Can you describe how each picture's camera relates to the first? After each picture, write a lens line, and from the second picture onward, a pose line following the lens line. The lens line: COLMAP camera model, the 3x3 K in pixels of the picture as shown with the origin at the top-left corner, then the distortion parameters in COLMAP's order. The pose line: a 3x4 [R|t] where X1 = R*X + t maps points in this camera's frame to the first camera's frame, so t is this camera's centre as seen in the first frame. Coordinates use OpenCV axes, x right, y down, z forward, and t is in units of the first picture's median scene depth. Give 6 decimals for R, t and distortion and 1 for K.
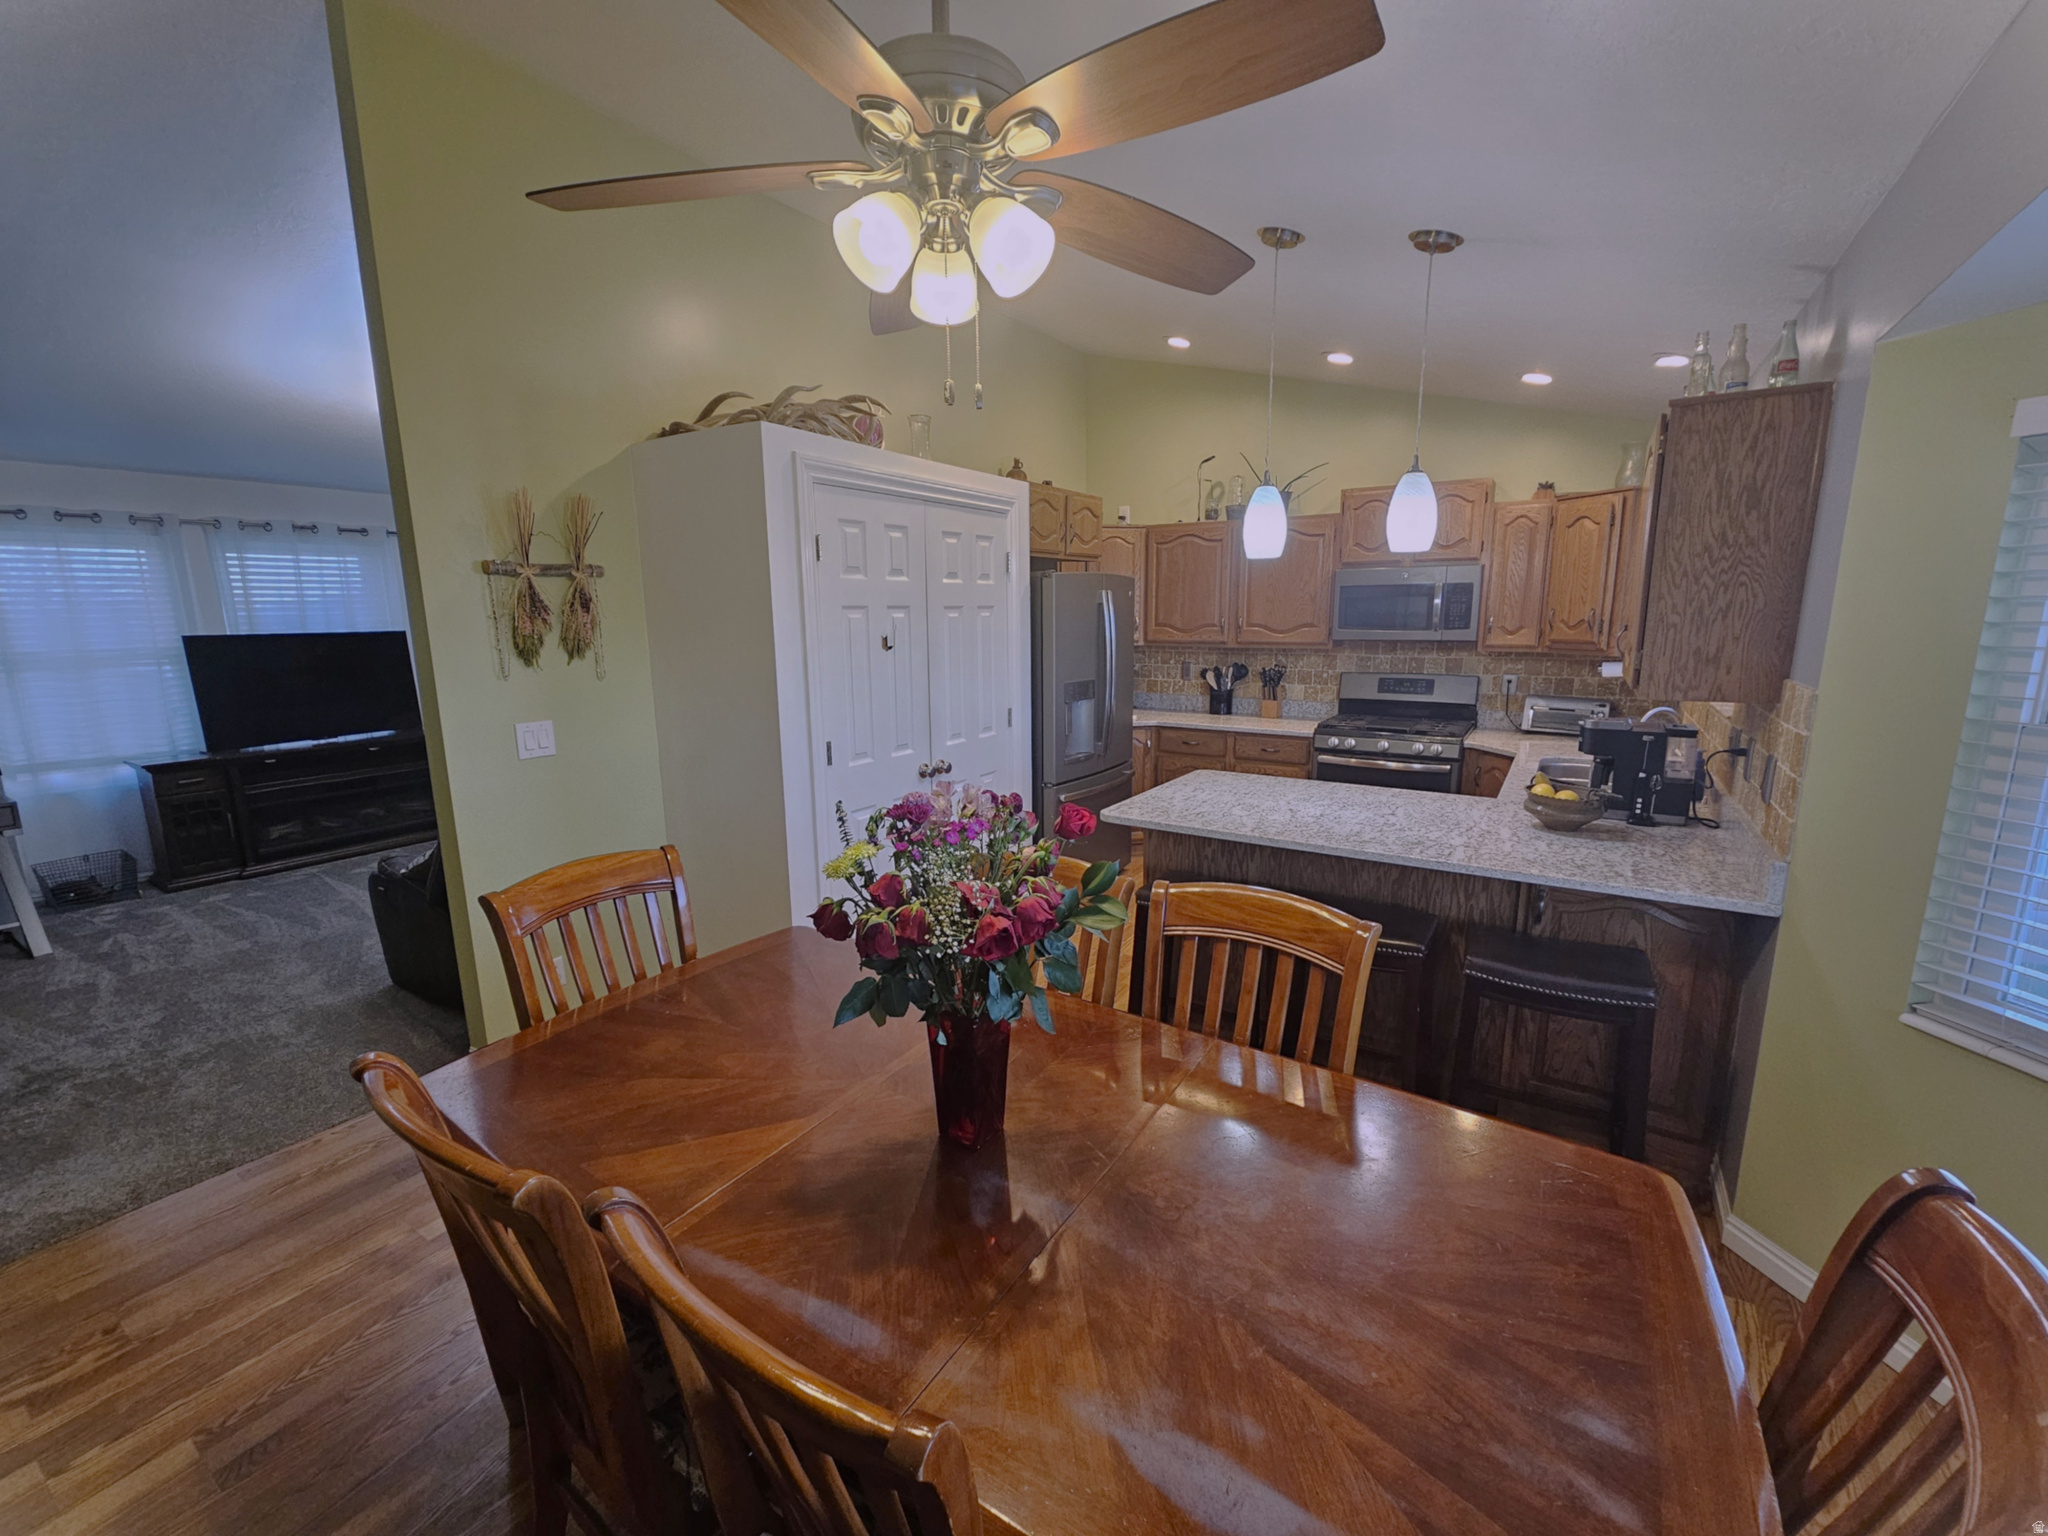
lens RADIAL K [[839.9, 0, 1041.2], [0, 839.9, 769.6], [0, 0, 1]] dist [-0.001743, -0.002319]
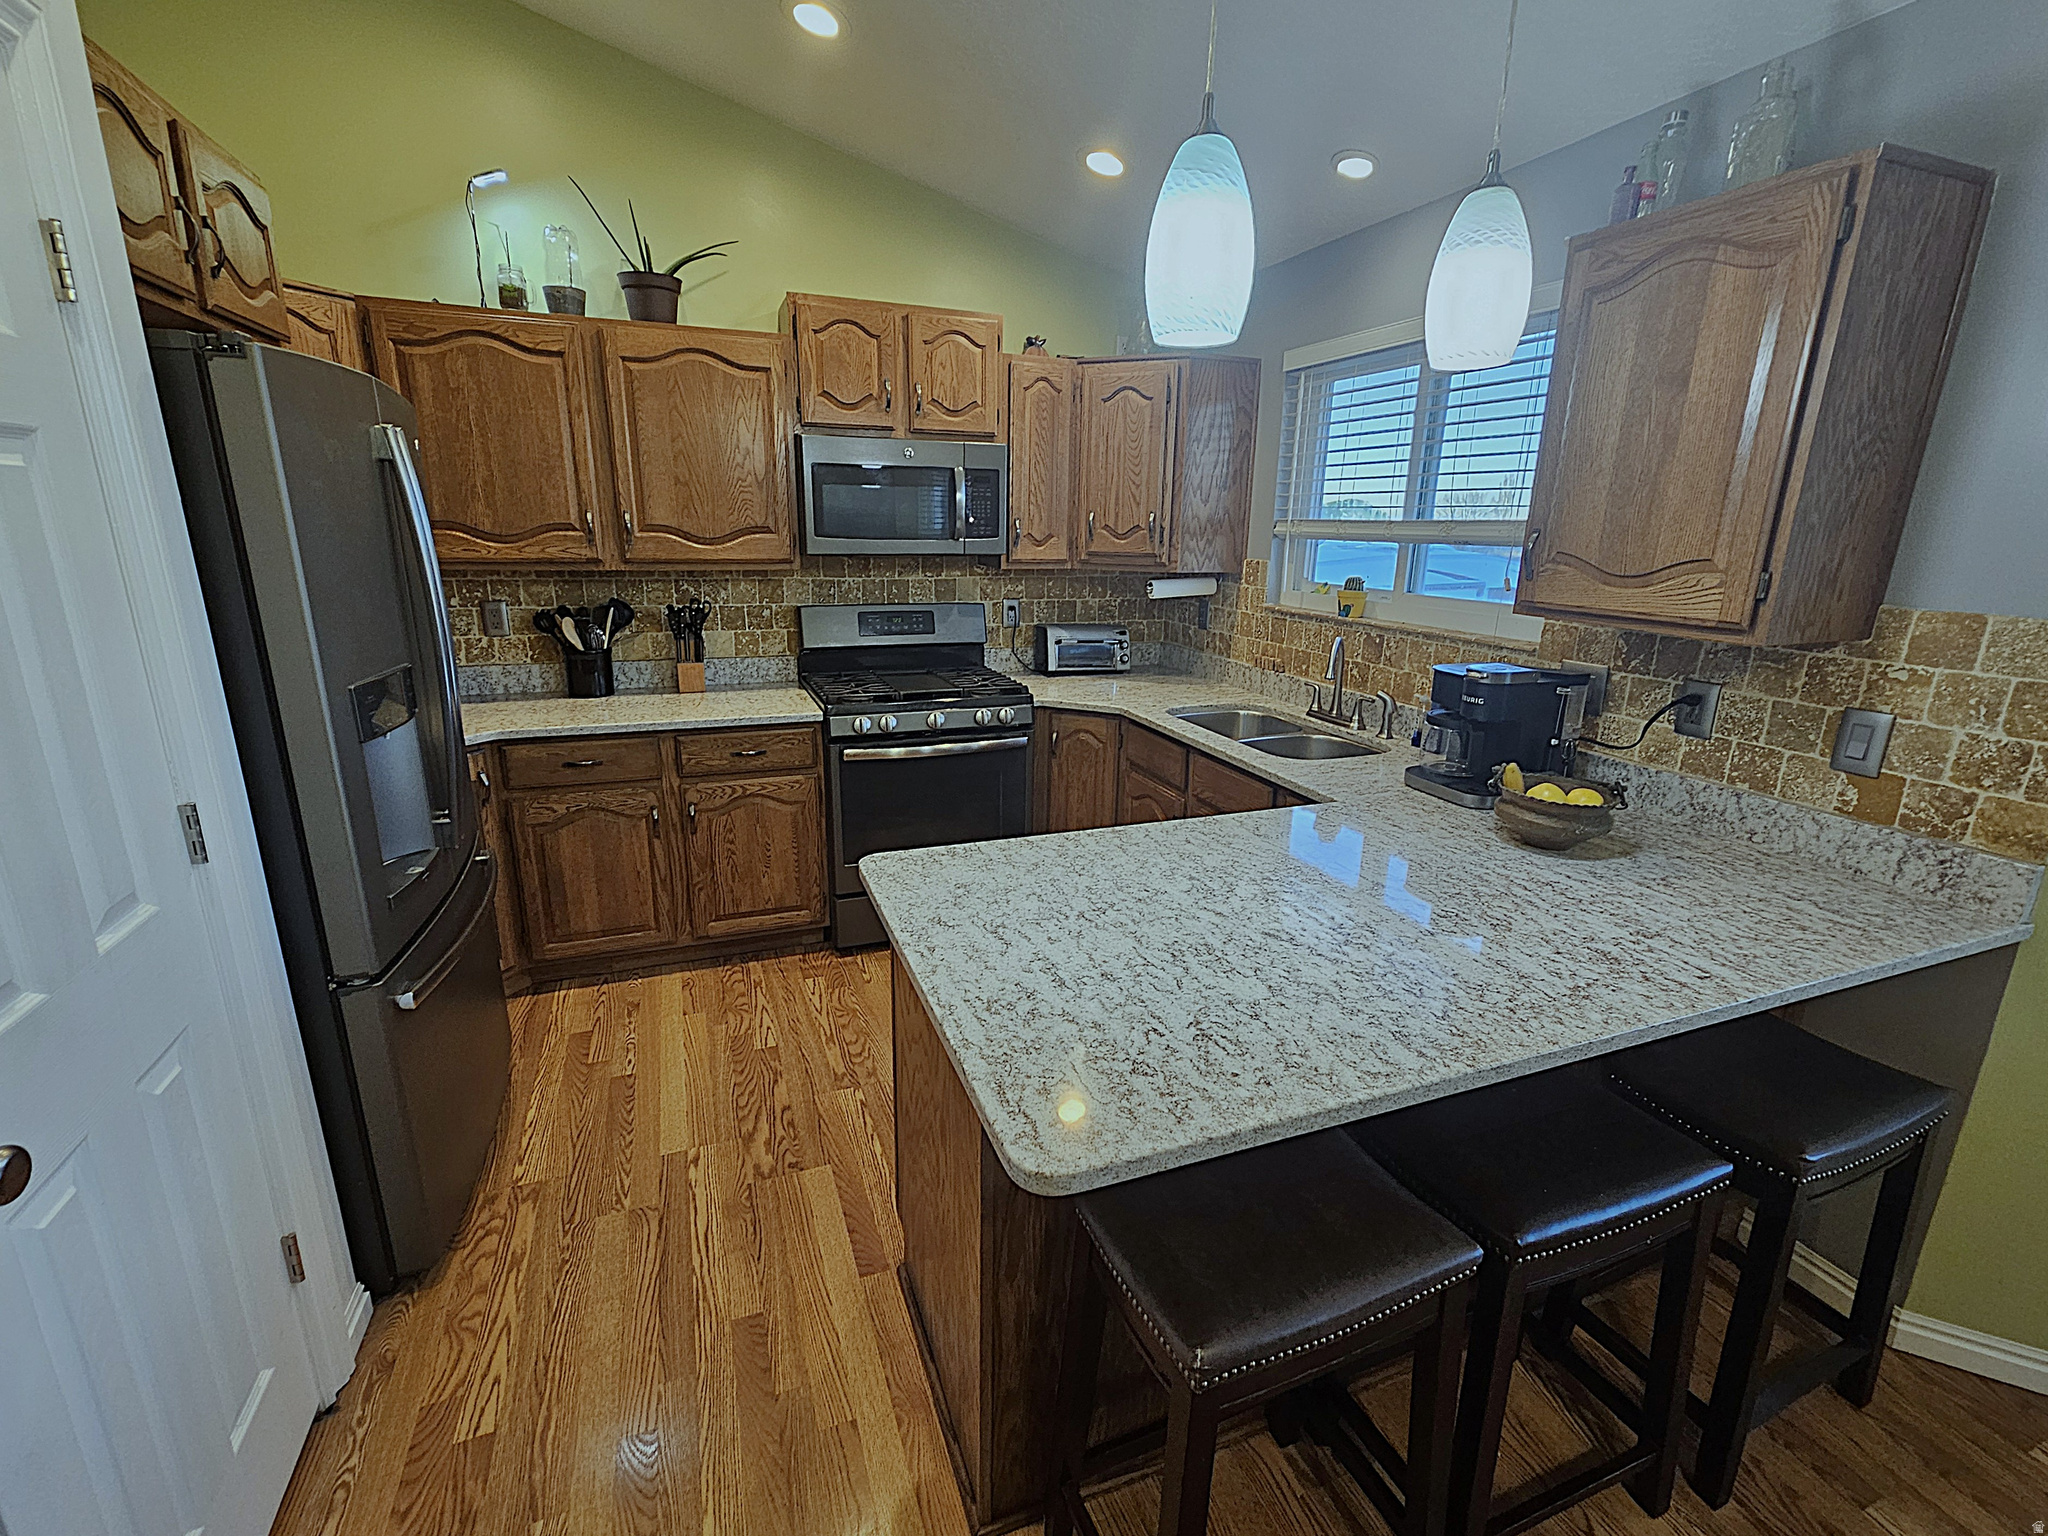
lens RADIAL K [[890.9, 0, 1039.3], [0, 890.9, 767.3], [0, 0, 1]] dist [0.002704, -0.000184]
pose [[0.595945, -0.193740, 0.779304, -0.083090], [0.128475, 0.980962, 0.145627, -0.077438], [-0.792681, 0.013335, 0.609491, 0.485622]]
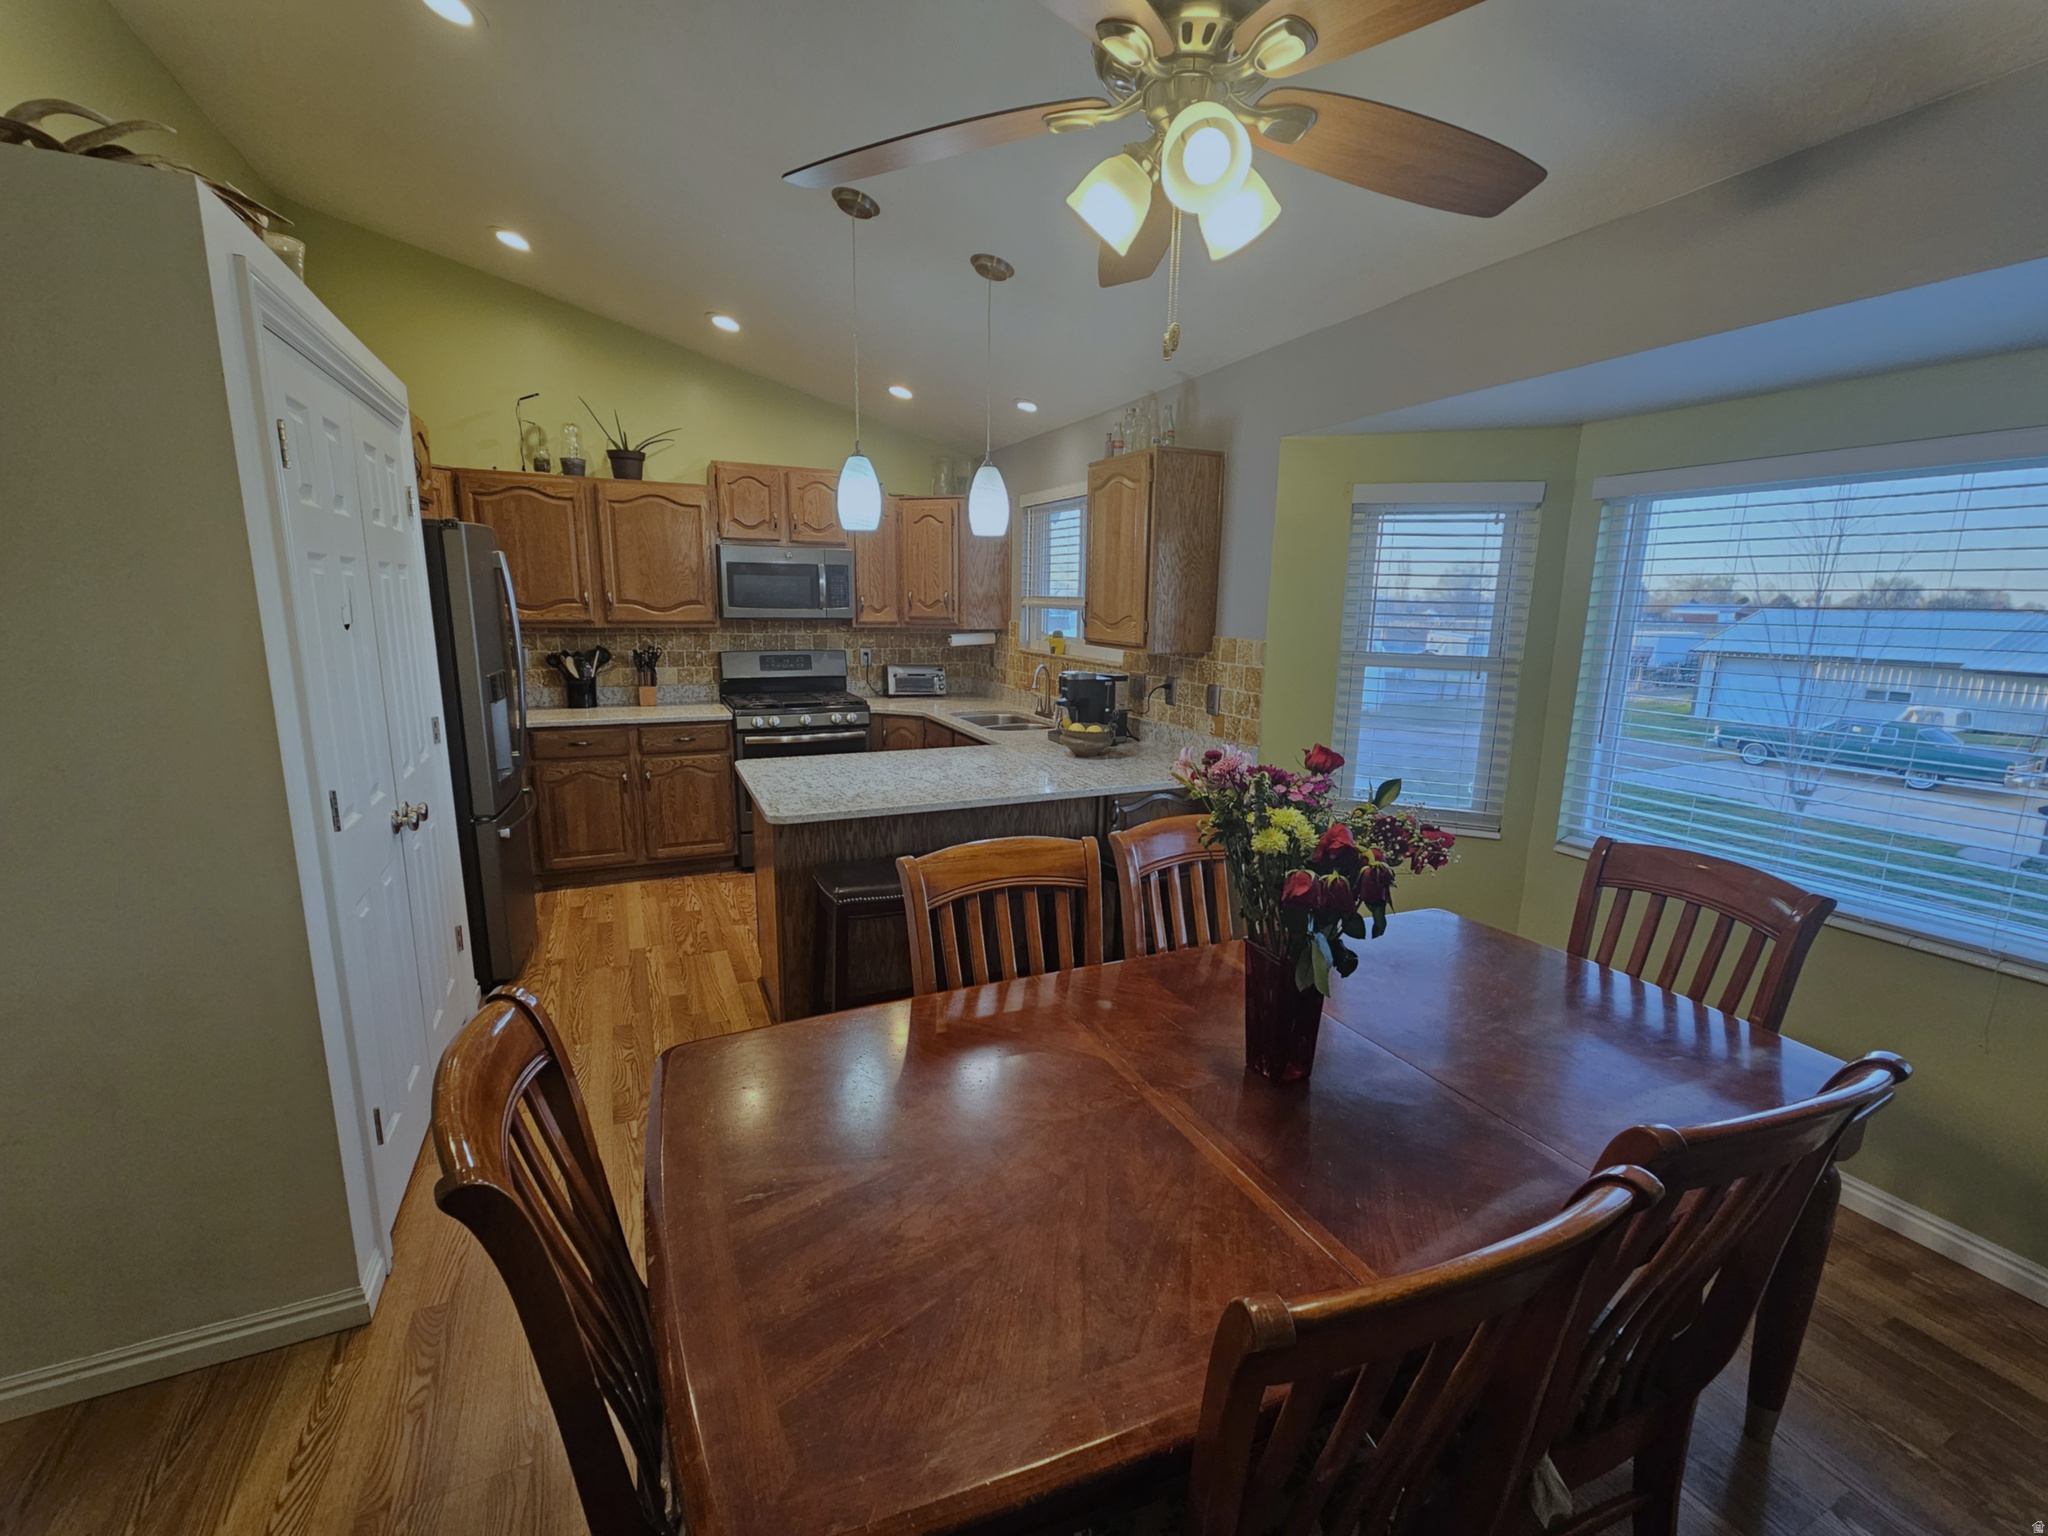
lens RADIAL K [[839.9, 0, 1032.4], [0, 839.9, 769.3], [0, 0, 1]] dist [-0.001743, -0.002319]
pose [[0.540580, -0.149971, 0.827817, -0.290000], [0.136266, 0.986598, 0.089752, -0.021207], [-0.830183, 0.064285, 0.553772, 0.183831]]
